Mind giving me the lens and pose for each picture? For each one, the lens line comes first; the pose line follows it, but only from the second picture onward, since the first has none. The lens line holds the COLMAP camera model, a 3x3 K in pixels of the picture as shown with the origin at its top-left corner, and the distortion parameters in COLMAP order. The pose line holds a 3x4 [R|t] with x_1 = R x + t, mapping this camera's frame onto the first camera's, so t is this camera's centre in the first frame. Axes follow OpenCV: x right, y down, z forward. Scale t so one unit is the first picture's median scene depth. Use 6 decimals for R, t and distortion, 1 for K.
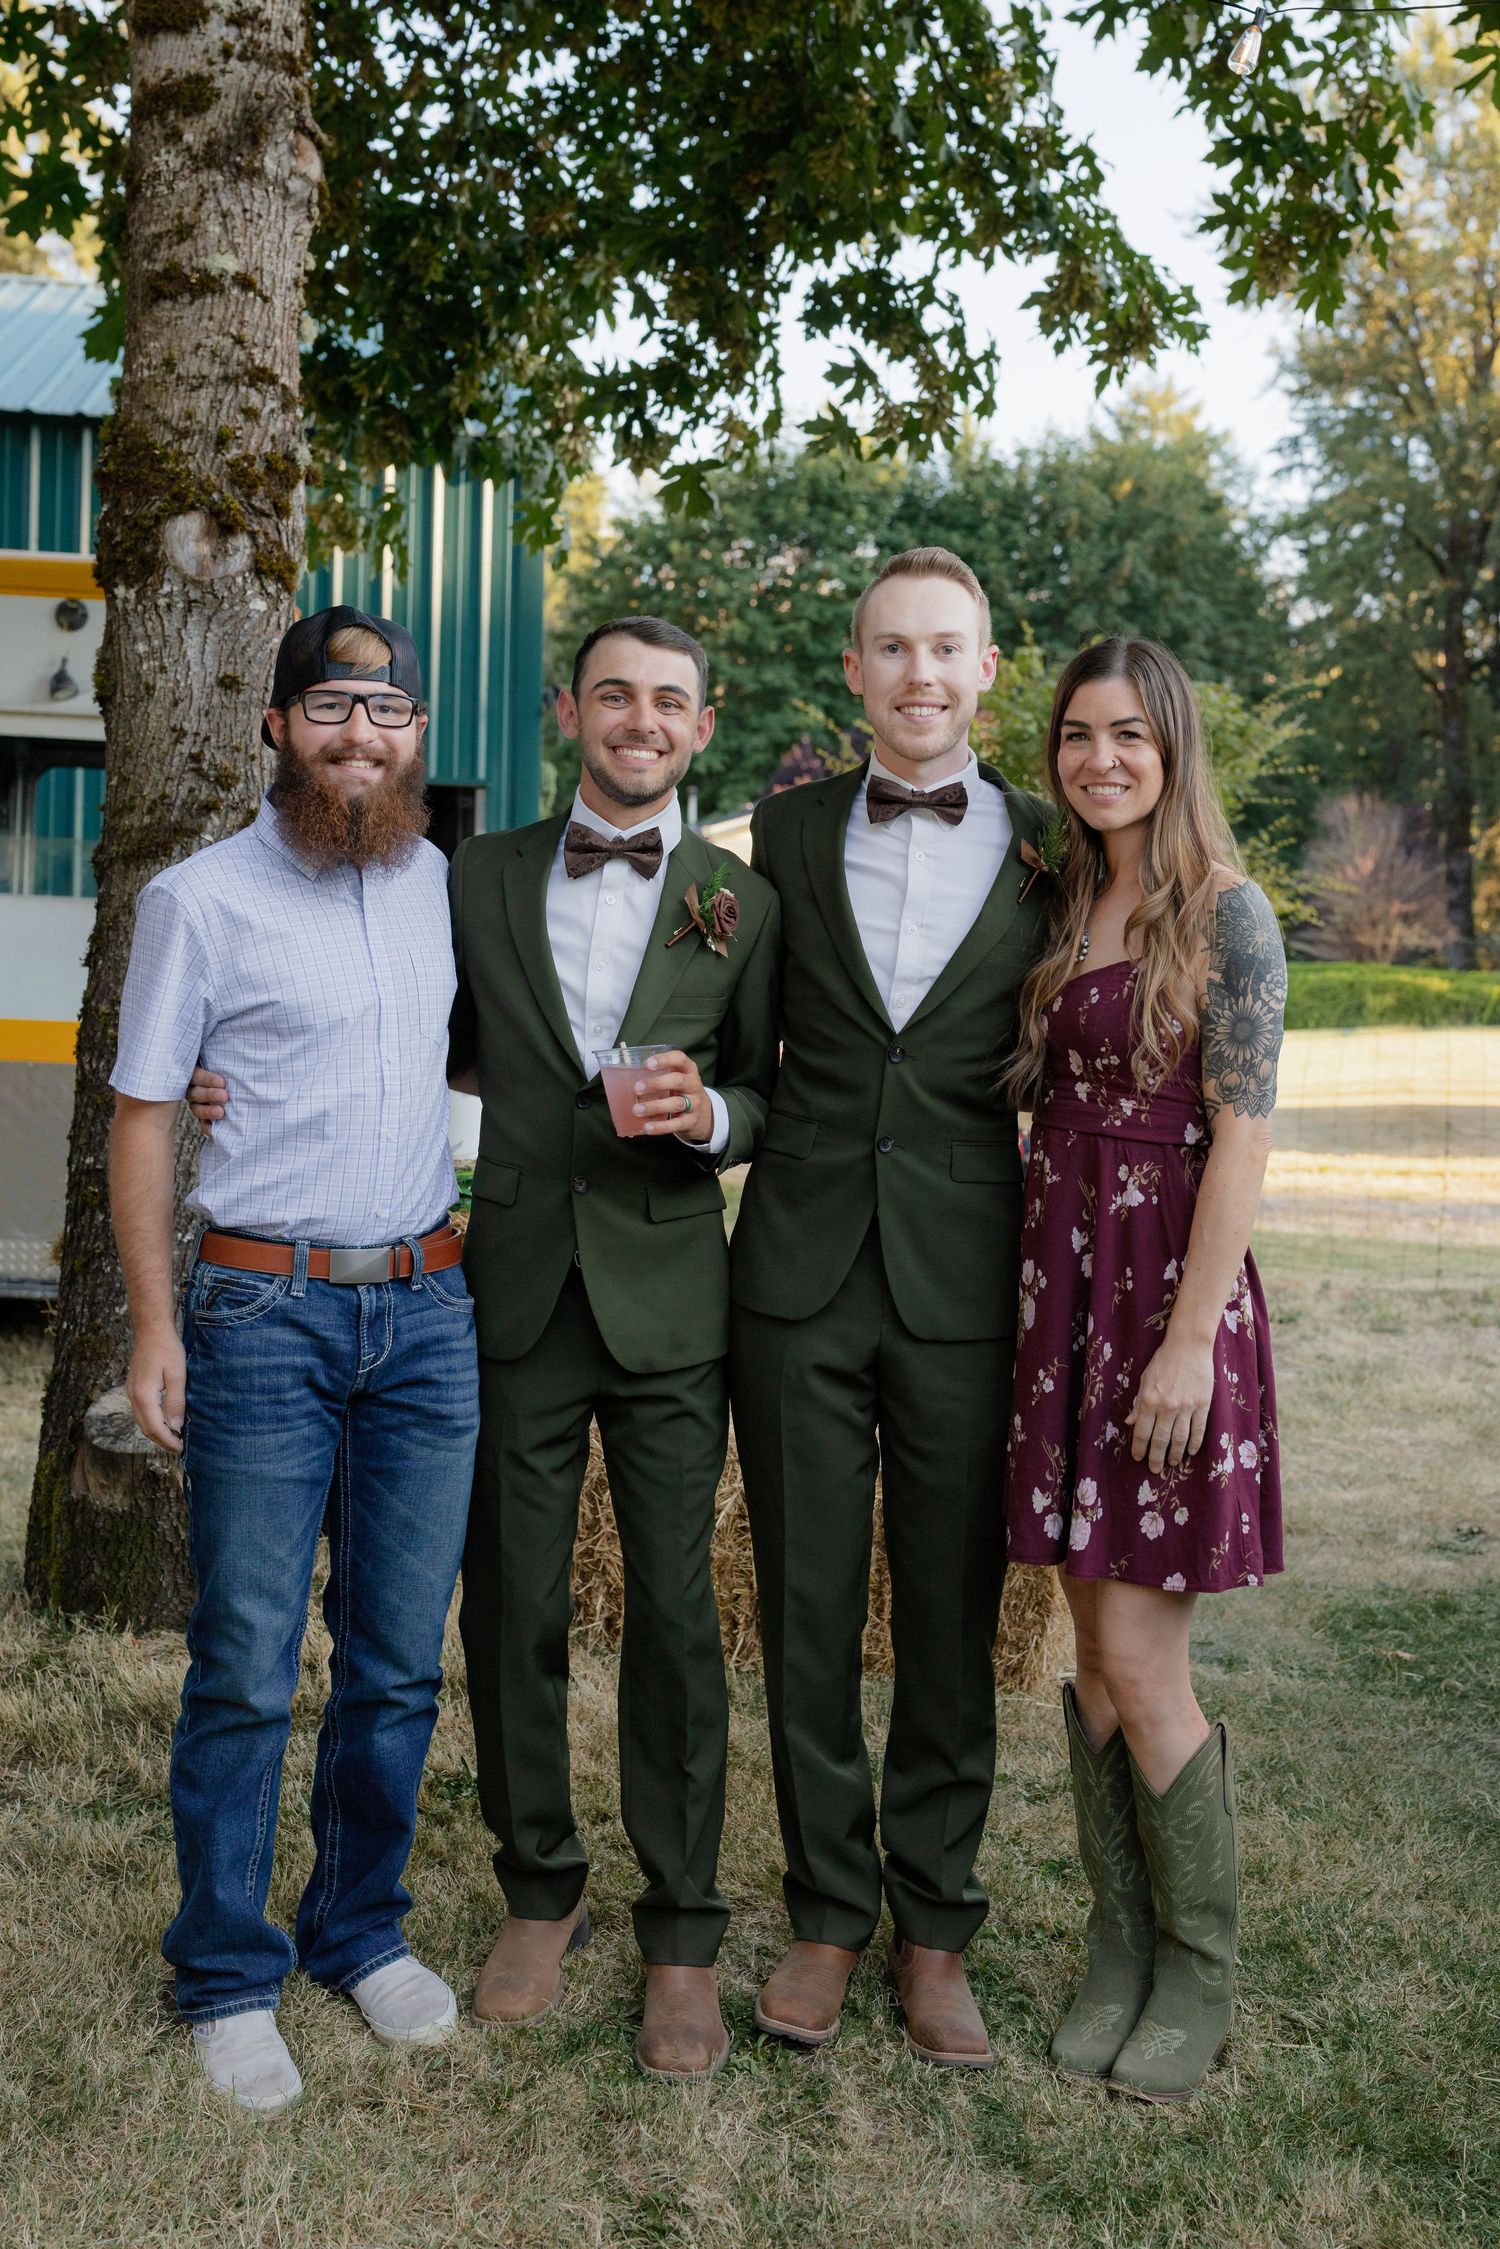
lens RADIAL K [[2555.7, 0, 753.0], [0, 2555.7, 1069.2], [0, 0, 1]] dist [-0.002756, -0.004030]
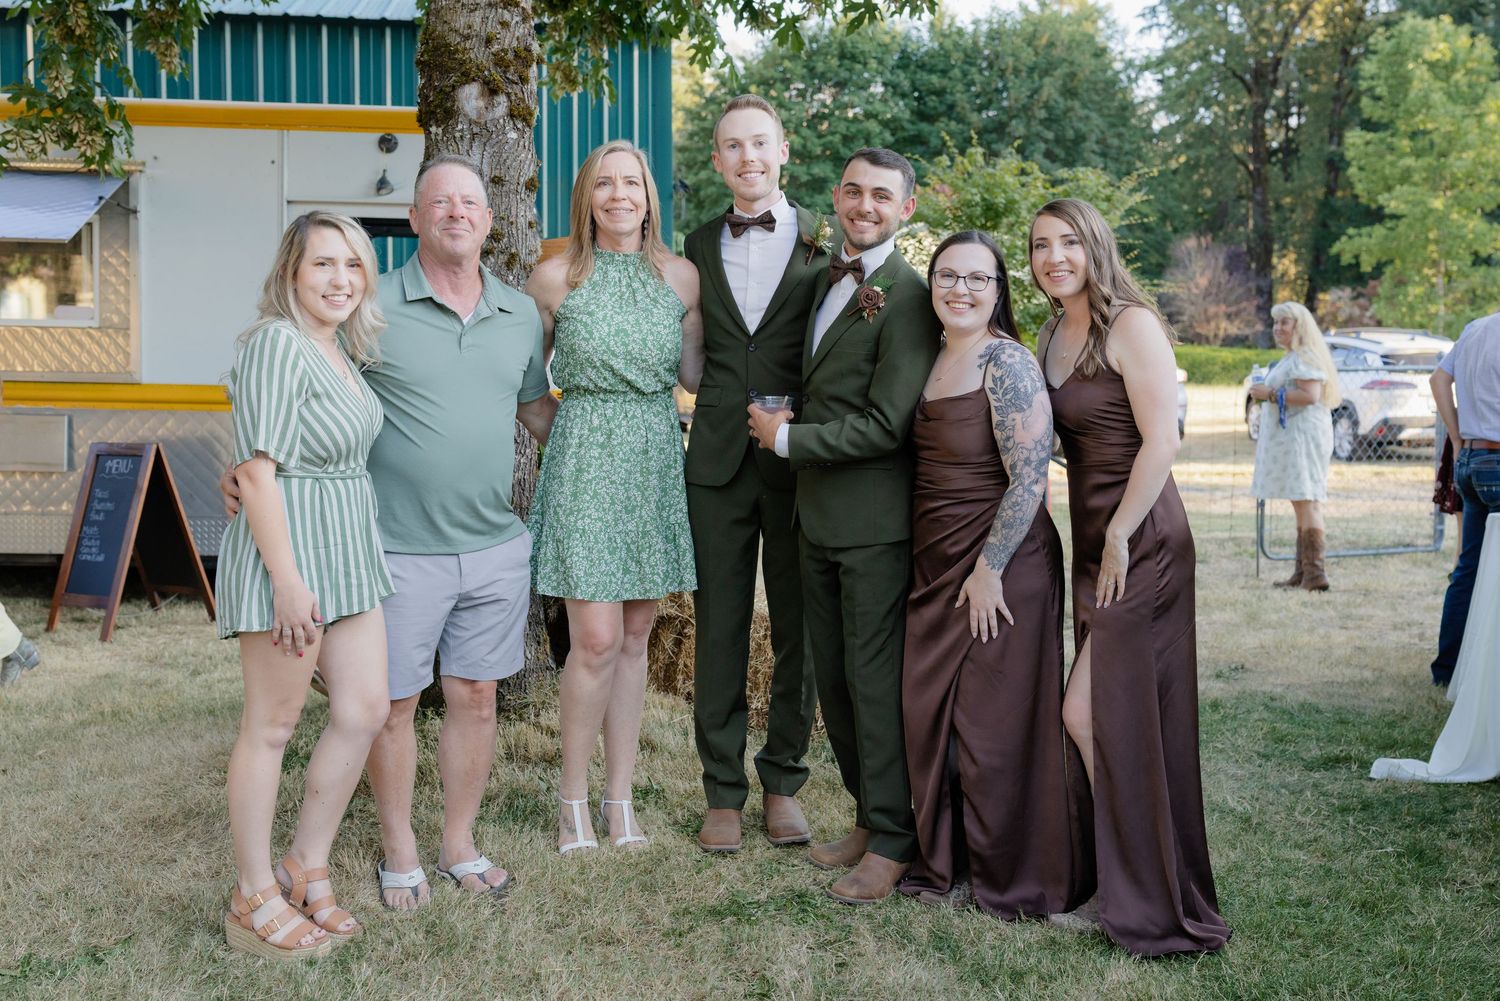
lens RADIAL K [[1644.9, 0, 794.8], [0, 1644.9, 464.1], [0, 0, 1]] dist [0.015750, -0.030249]
pose [[0.999665, -0.023535, -0.010791, 0.005522], [0.023780, 0.999449, 0.023166, 0.020446], [0.010240, -0.023415, 0.999673, -0.121782]]
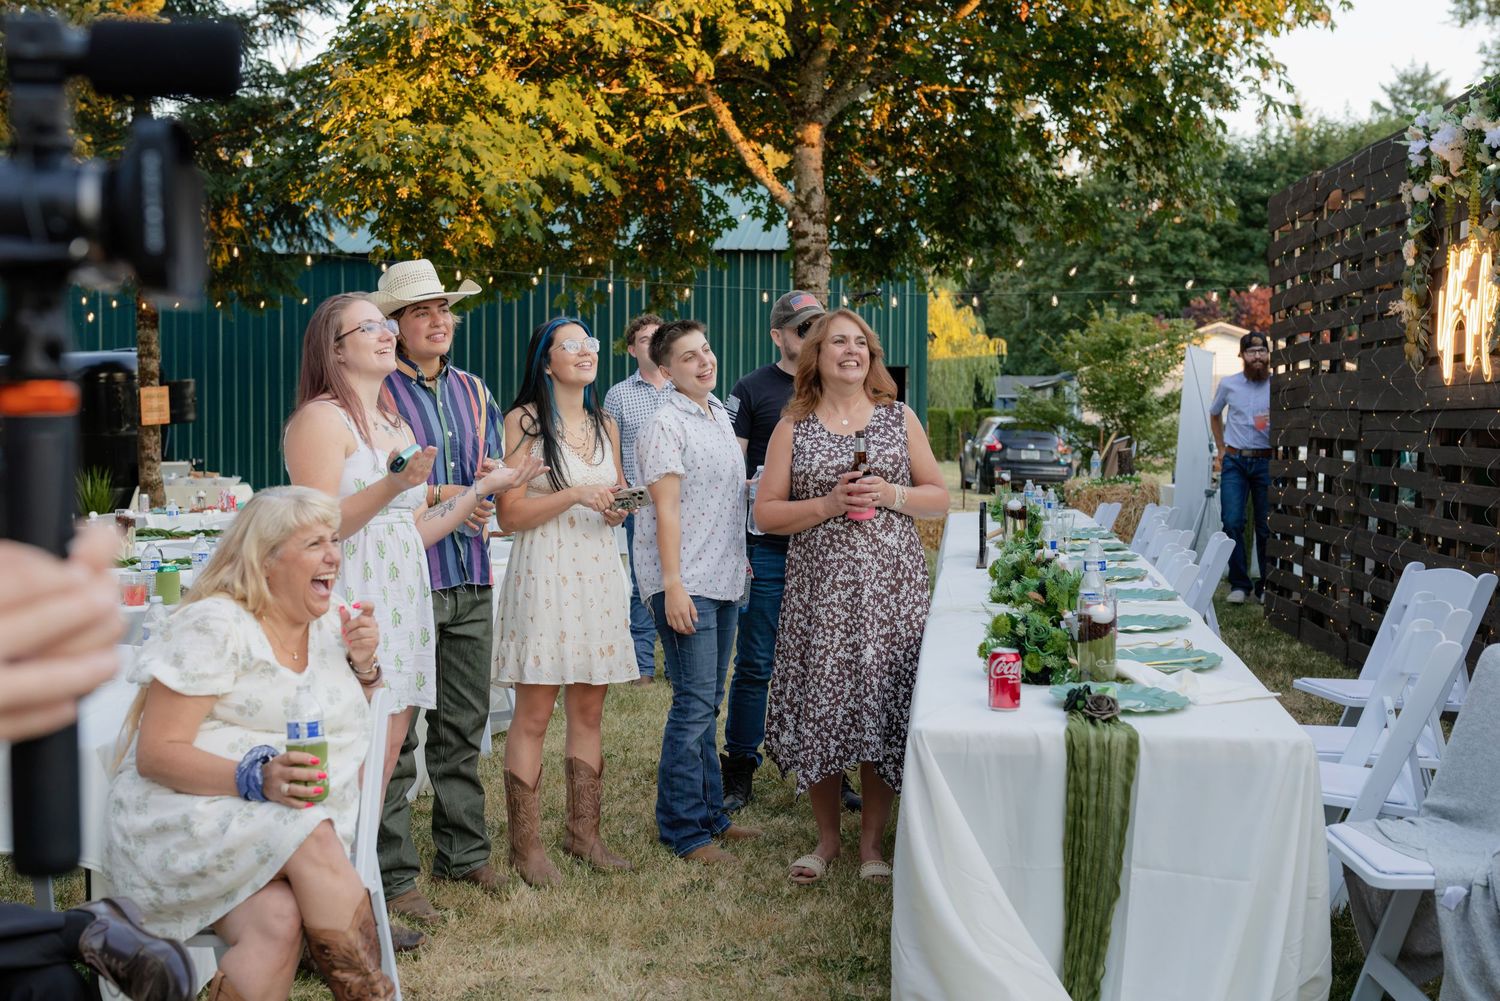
lens RADIAL K [[1579.8, 0, 750.3], [0, 1579.8, 530.3], [0, 0, 1]] dist [-0.004031, -0.001105]
pose [[0.967056, -0.007951, -0.254441, 0.479642], [0.009686, 0.999938, 0.005567, 0.170636], [0.254381, -0.007848, 0.967072, -2.121364]]
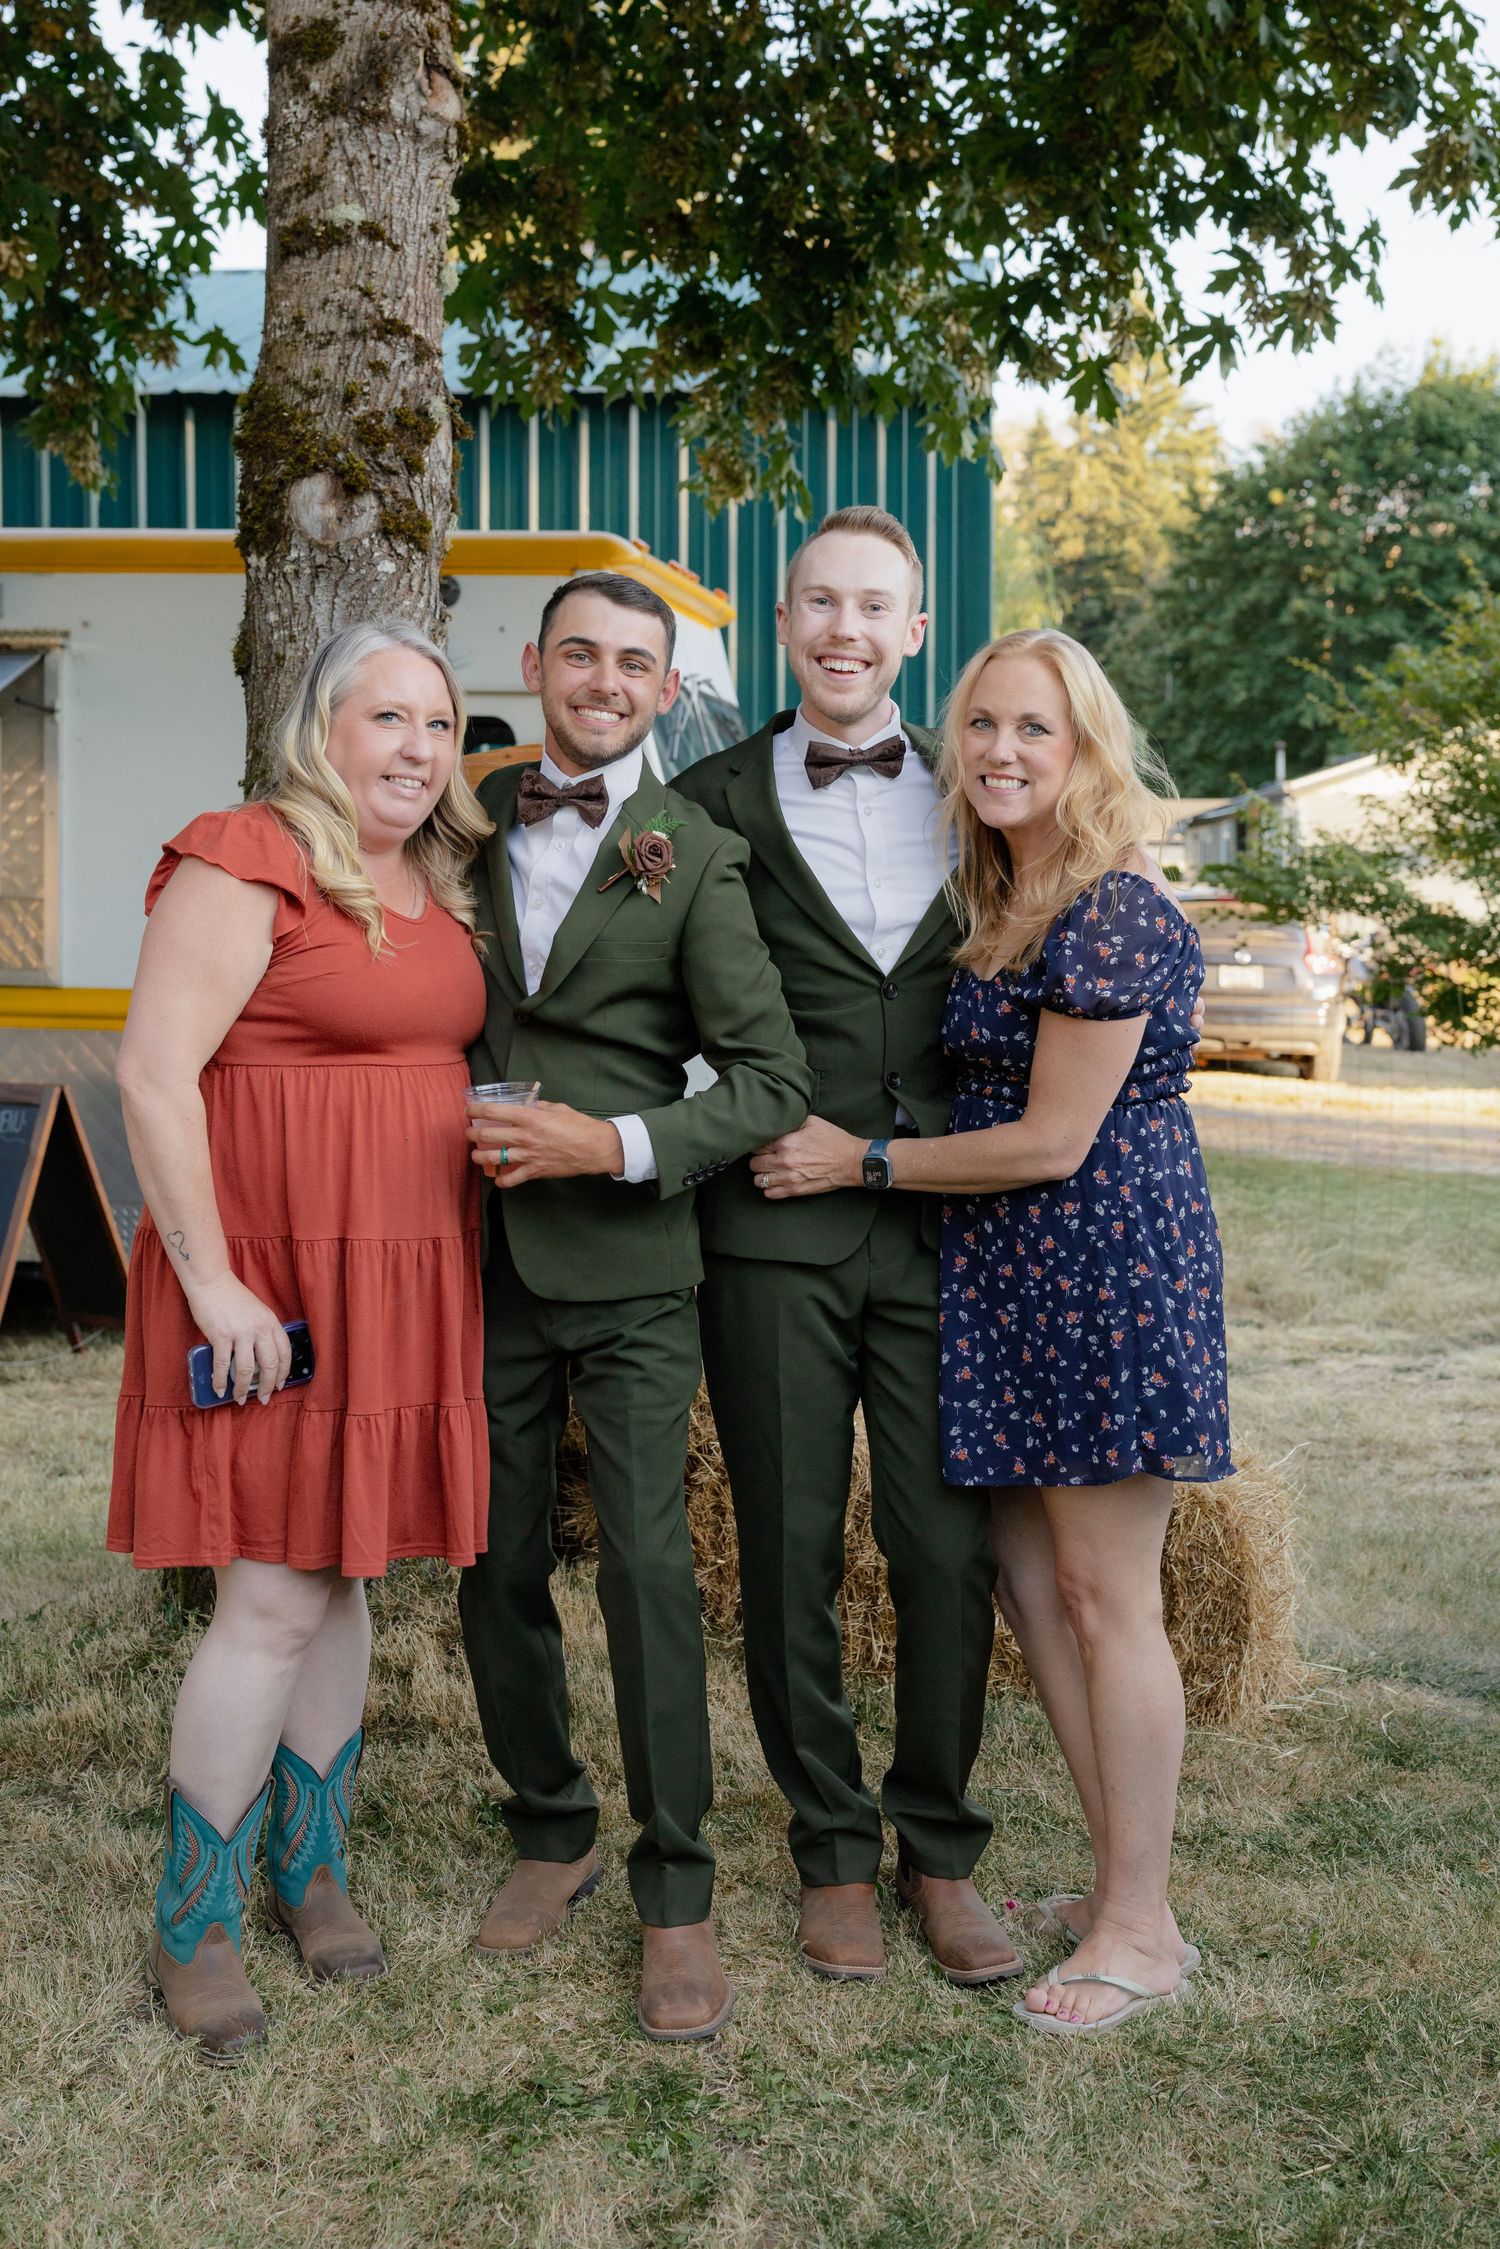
lens RADIAL K [[2572.7, 0, 854.2], [0, 2572.7, 1057.5], [0, 0, 1]] dist [0.003796, -0.014218]
pose [[0.979413, -0.012280, -0.201491, 0.166136], [0.014112, 0.999871, 0.007658, -0.001931], [0.201371, -0.010344, 0.979460, 0.082336]]
